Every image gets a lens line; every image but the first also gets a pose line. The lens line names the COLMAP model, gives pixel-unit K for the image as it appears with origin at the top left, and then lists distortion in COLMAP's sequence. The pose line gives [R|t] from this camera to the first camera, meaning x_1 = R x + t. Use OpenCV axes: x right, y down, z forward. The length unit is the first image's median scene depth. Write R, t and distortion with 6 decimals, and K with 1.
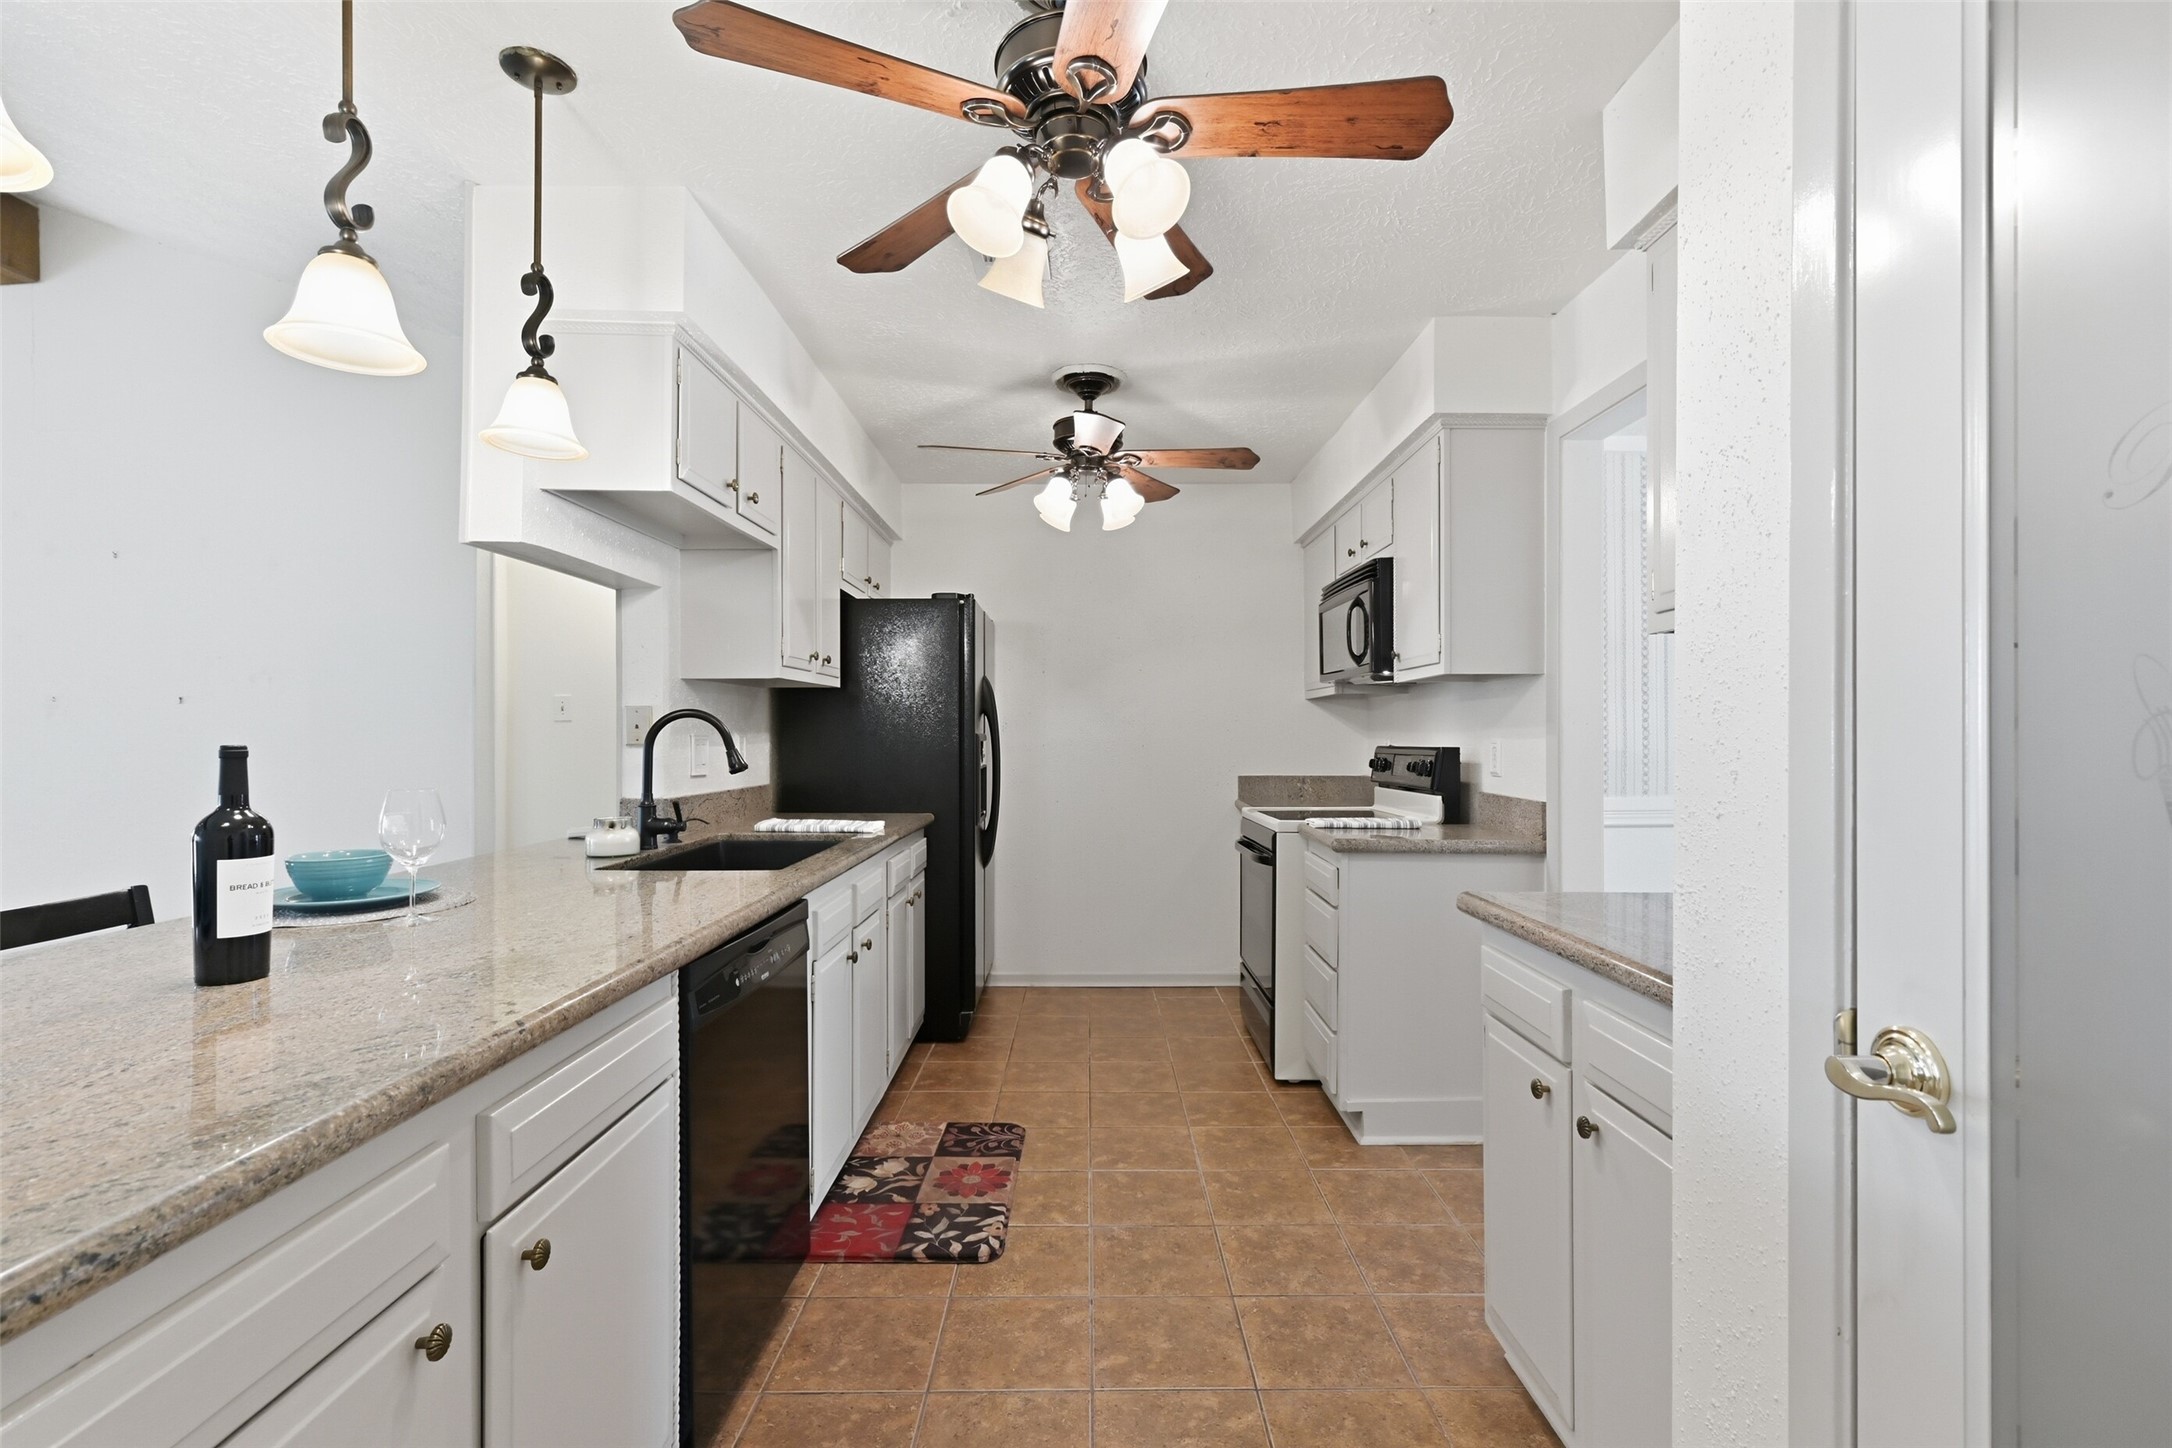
lens RADIAL K [[1004.9, 0, 1115.0], [0, 1004.9, 729.2], [0, 0, 1]] dist [-0.001321, -0.000118]
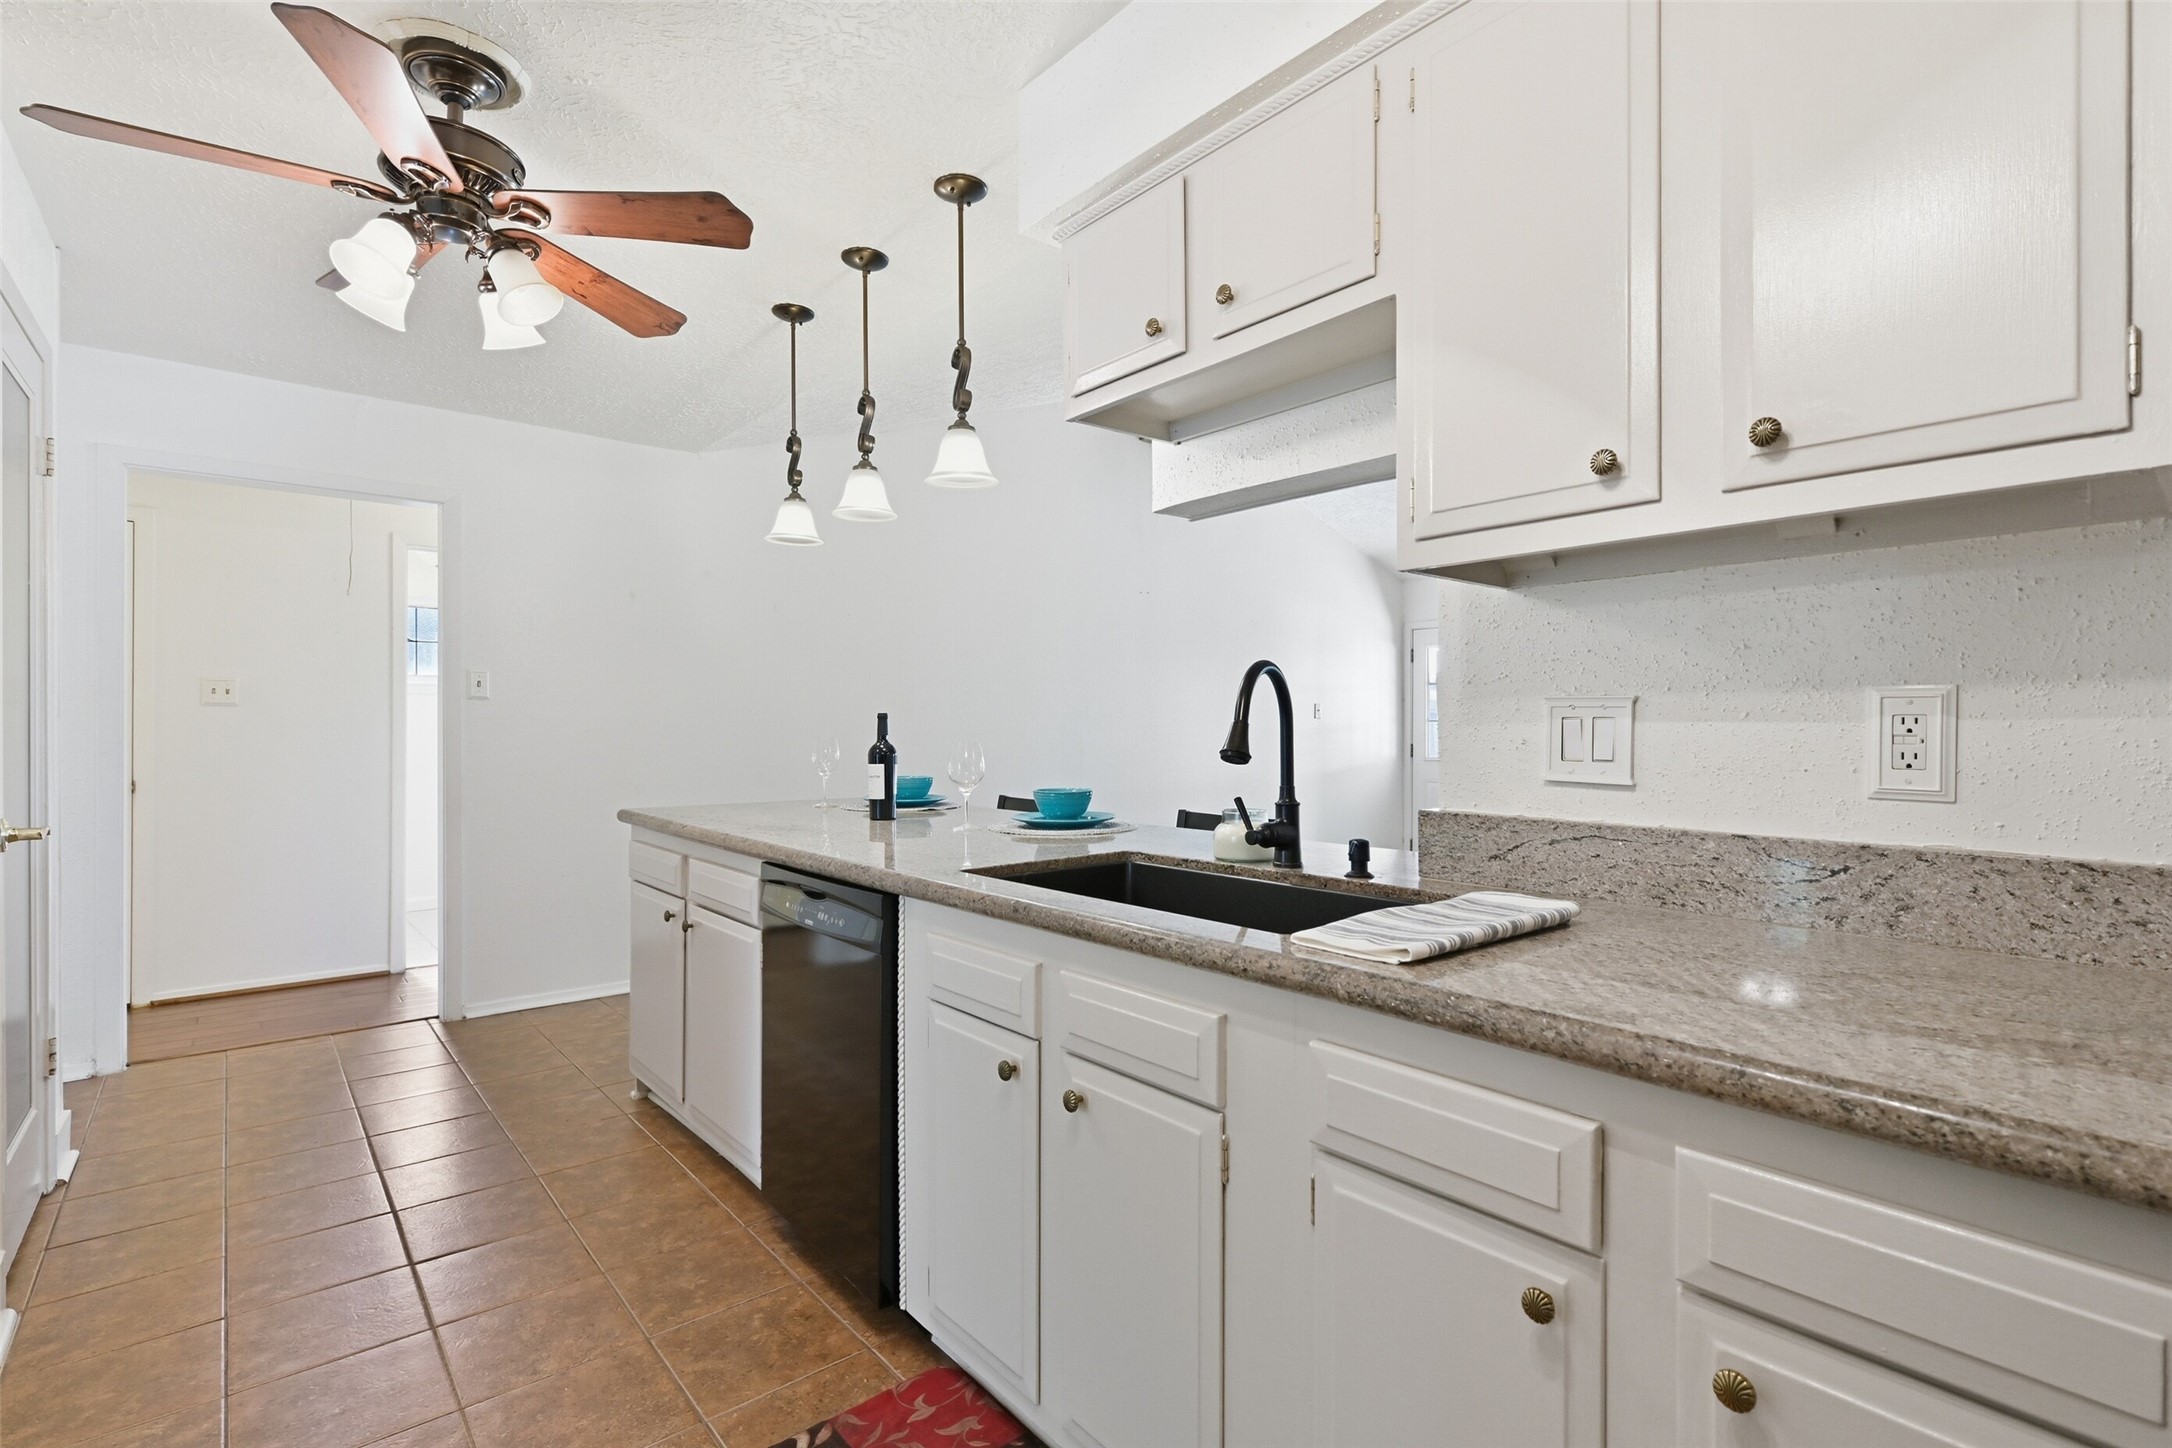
lens RADIAL K [[1004.9, 0, 1073.8], [0, 1004.9, 714.5], [0, 0, 1]] dist [-0.001321, -0.000118]
pose [[-0.782728, -0.001443, -0.622362, 0.069237], [0.005075, 0.999949, -0.008700, 0.017805], [0.622343, -0.009968, -0.782681, 1.276359]]
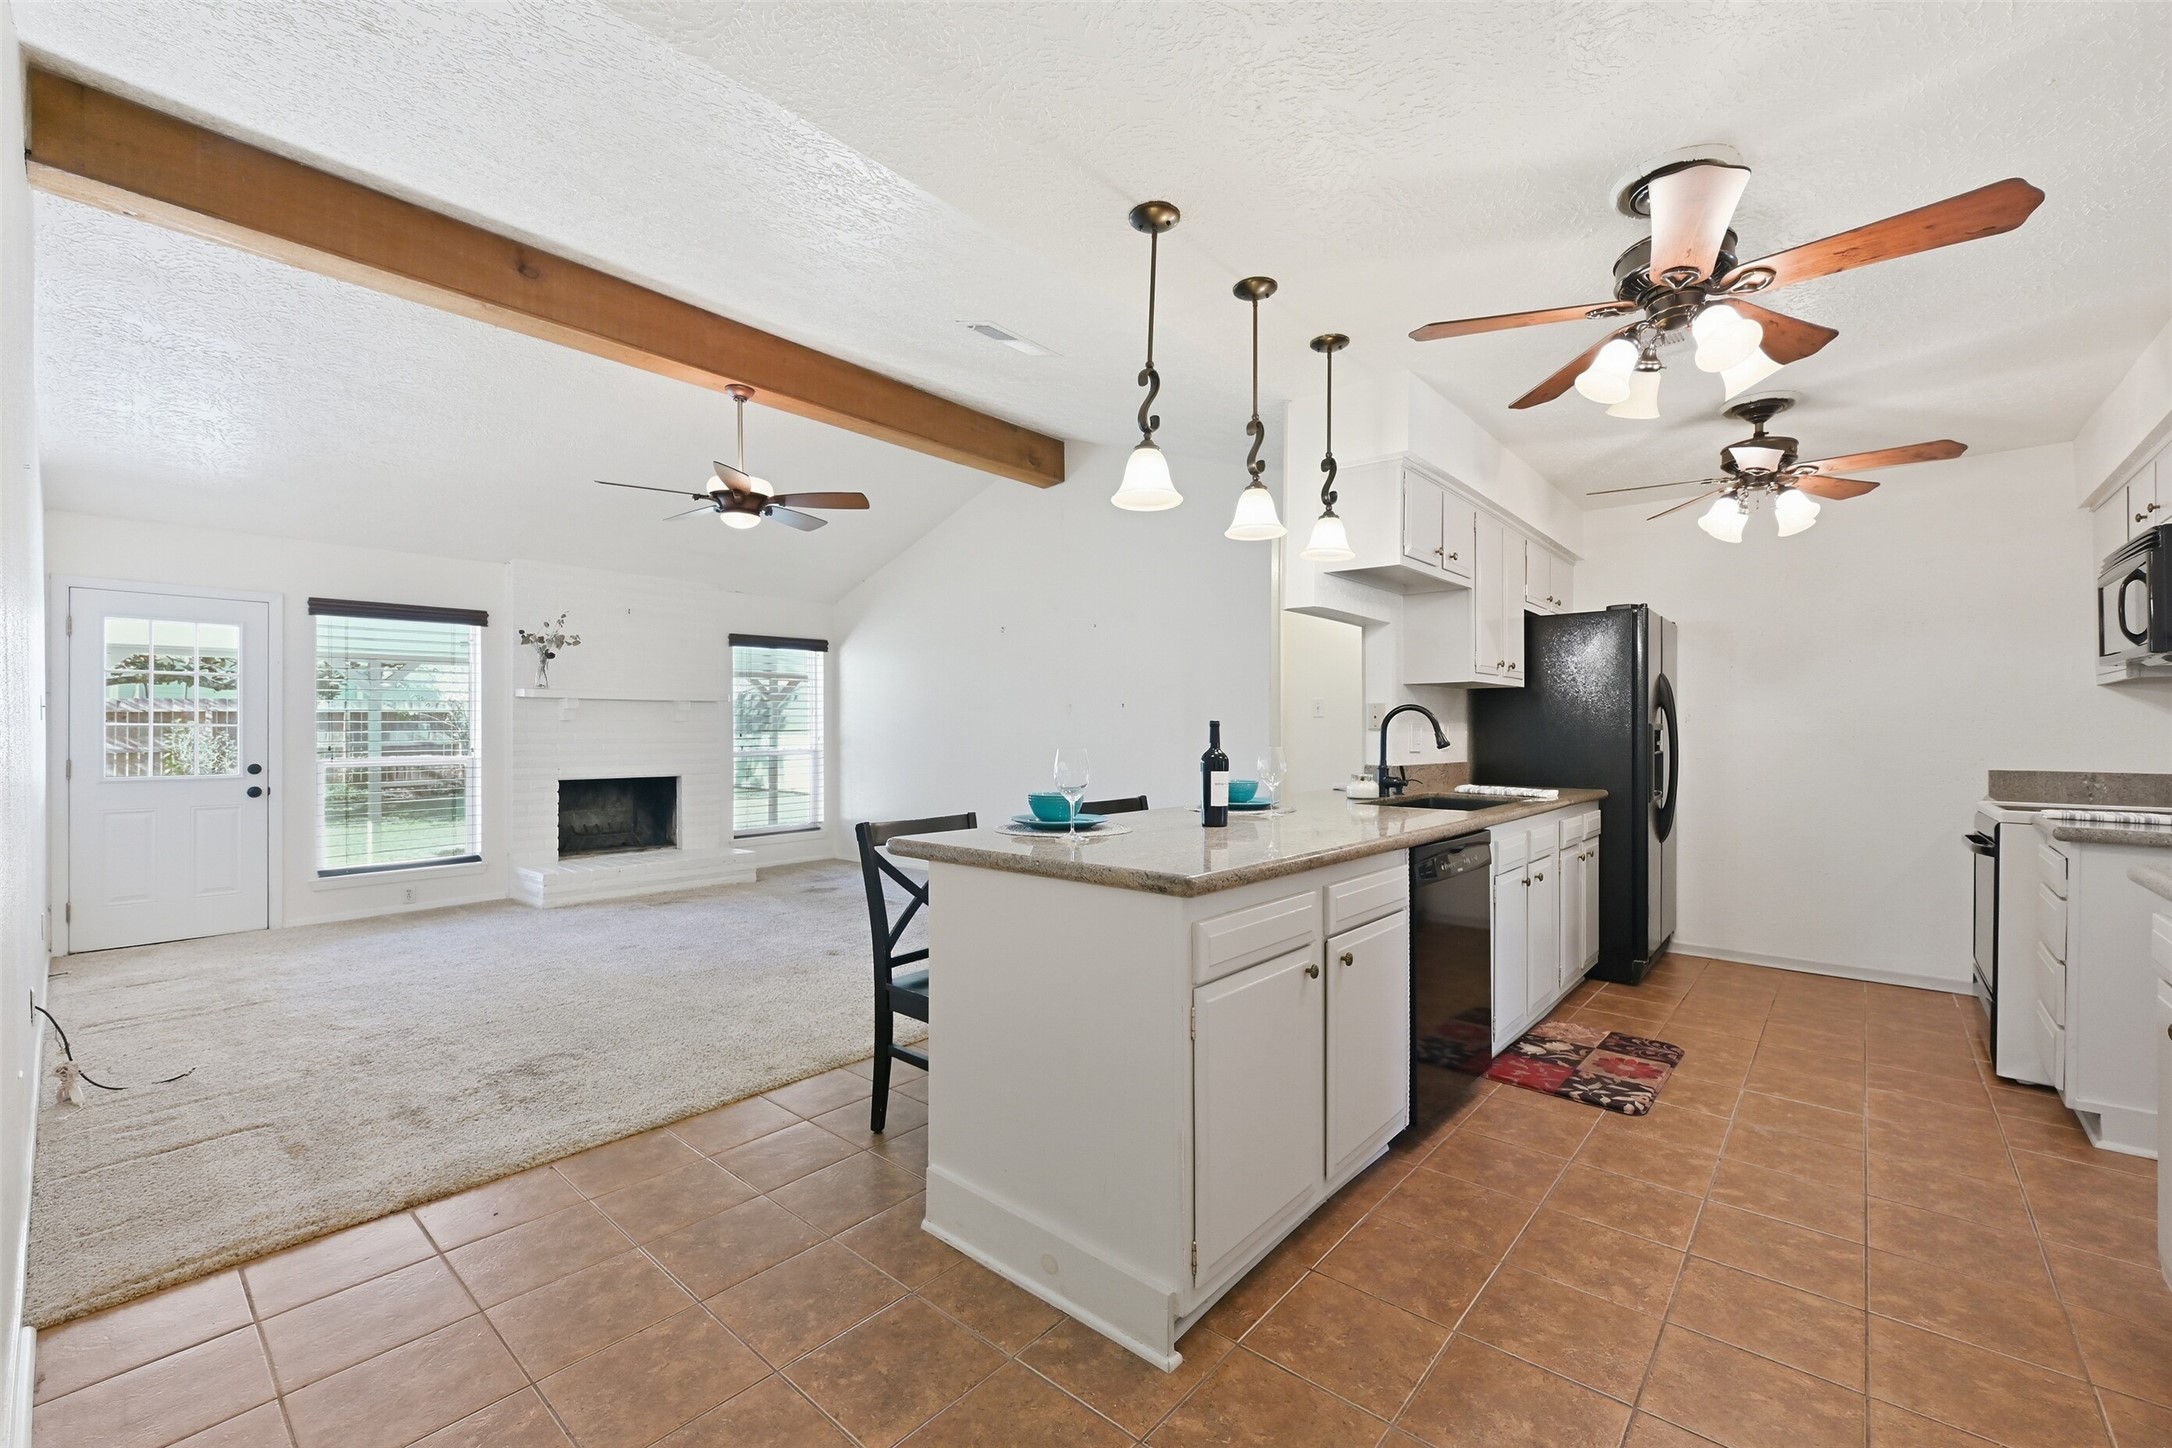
lens RADIAL K [[930.3, 0, 1076.4], [0, 930.3, 728.6], [0, 0, 1]] dist [-0.000400, 0.000234]
pose [[0.742376, 0.000014, -0.669984, 0.115469], [-0.000465, 1.000000, -0.000494, 0.014431], [0.669983, 0.000678, 0.742376, -0.308805]]
